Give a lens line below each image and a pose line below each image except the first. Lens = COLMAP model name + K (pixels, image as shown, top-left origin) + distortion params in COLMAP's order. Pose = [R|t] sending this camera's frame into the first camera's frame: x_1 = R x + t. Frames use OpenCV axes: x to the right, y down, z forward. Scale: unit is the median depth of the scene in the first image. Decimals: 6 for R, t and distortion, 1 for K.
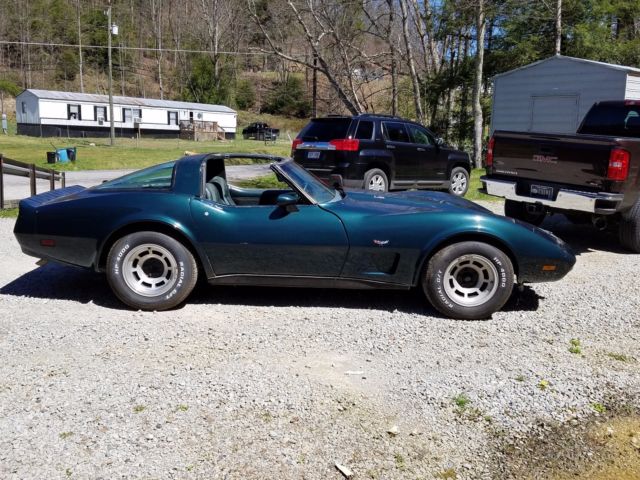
lens RADIAL K [[621.9, 0, 311.5], [0, 621.9, 237.9], [0, 0, 1]] dist [0.239739, -0.430274]
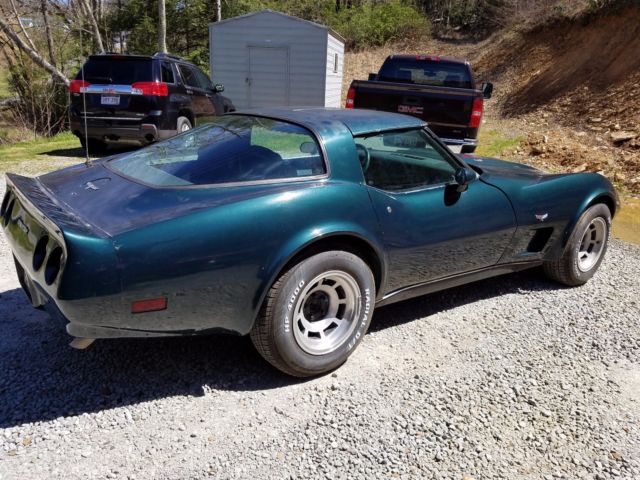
lens RADIAL K [[526.2, 0, 304.2], [0, 526.2, 239.9], [0, 0, 1]] dist [0.050358, -0.000135]
pose [[0.793103, -0.155874, 0.588805, -0.246842], [0.075369, 0.984385, 0.159077, -0.043764], [-0.604407, -0.081787, 0.792467, 0.271618]]
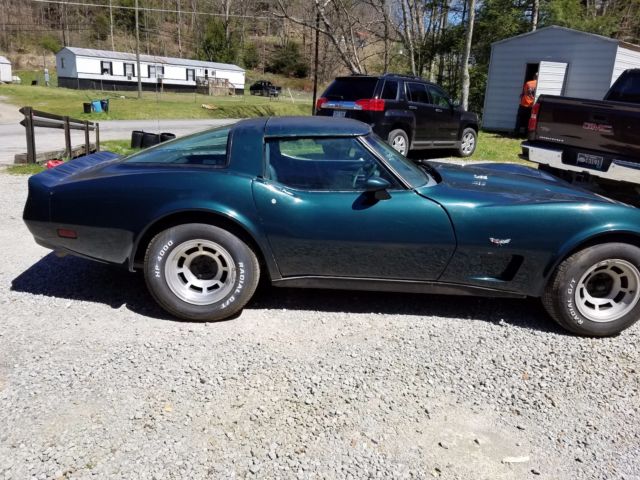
lens RADIAL K [[493.0, 0, 320.9], [0, 493.0, 235.2], [0, 0, 1]] dist [0.136919, -0.210614]
pose [[0.999117, 0.013410, 0.039825, -0.058292], [-0.017932, 0.993151, 0.115452, -0.029732], [-0.038004, -0.116064, 0.992514, 0.171835]]
